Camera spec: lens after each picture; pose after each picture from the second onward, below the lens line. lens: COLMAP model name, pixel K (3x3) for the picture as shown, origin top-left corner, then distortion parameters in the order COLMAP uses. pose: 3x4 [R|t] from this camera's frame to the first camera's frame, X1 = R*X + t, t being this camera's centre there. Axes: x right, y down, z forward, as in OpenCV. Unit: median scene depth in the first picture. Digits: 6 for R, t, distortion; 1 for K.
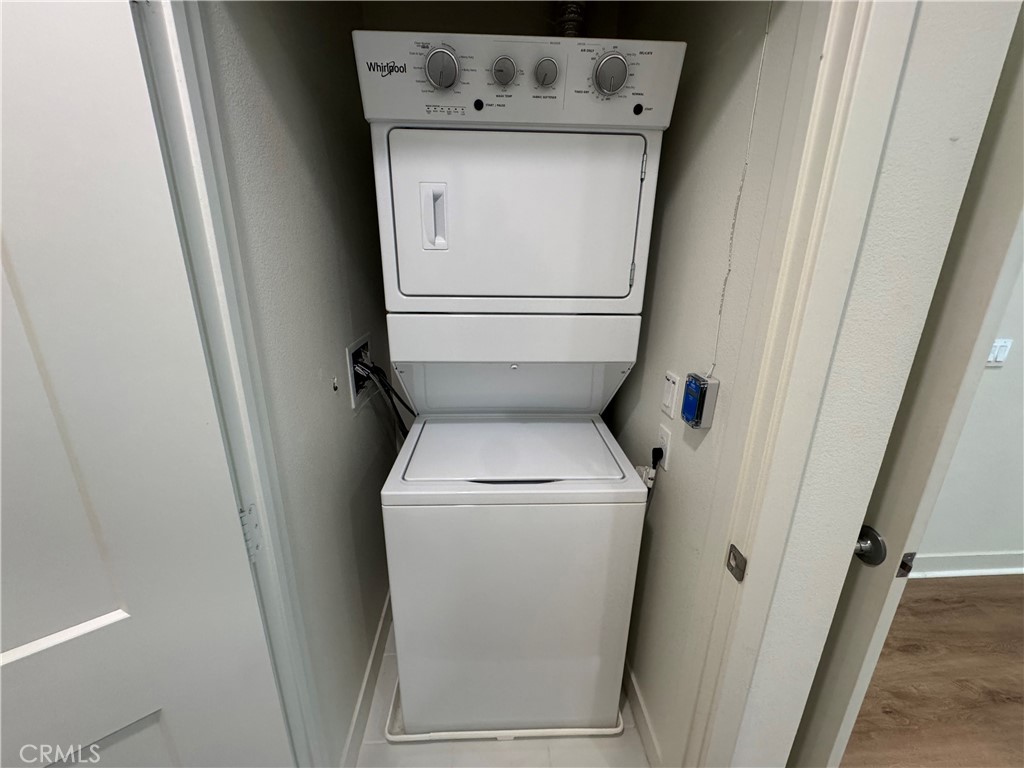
lens RADIAL K [[406.4, 0, 509.0], [0, 406.4, 381.1], [0, 0, 1]] dist [-0.003417, 0.000256]
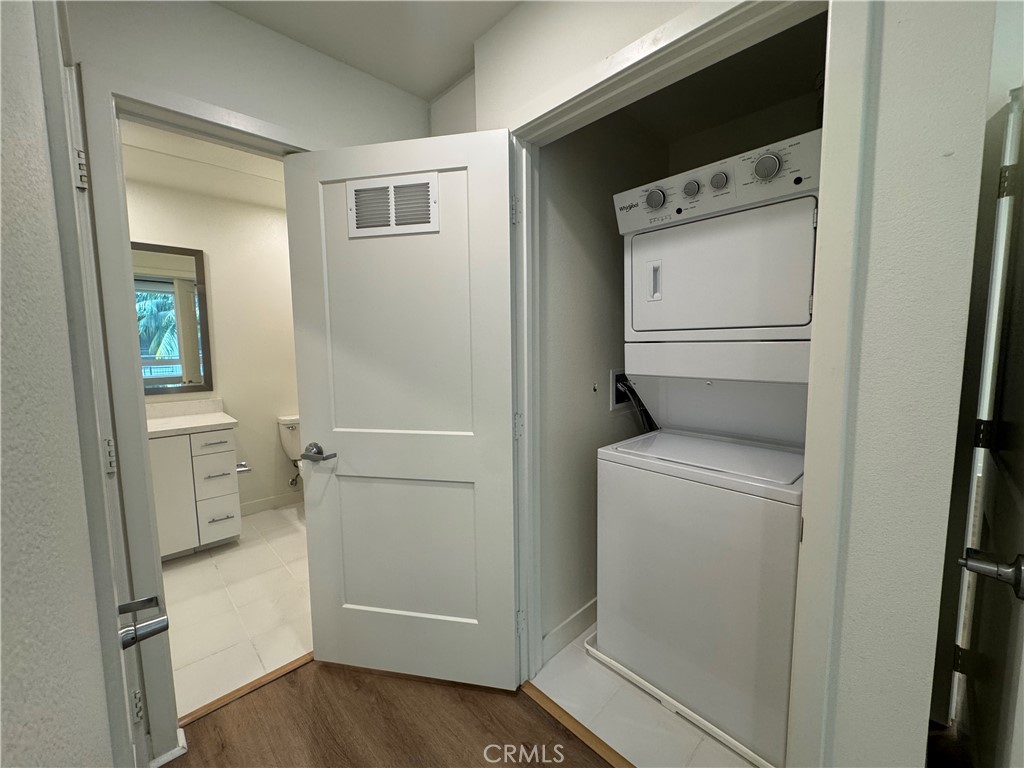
lens RADIAL K [[406.4, 0, 516.7], [0, 406.4, 383.0], [0, 0, 1]] dist [-0.003417, 0.000256]
pose [[0.656864, 0.049104, -0.752409, 0.738243], [-0.199029, 0.973778, -0.110204, 0.290425], [0.727267, 0.222140, 0.649412, -0.364640]]
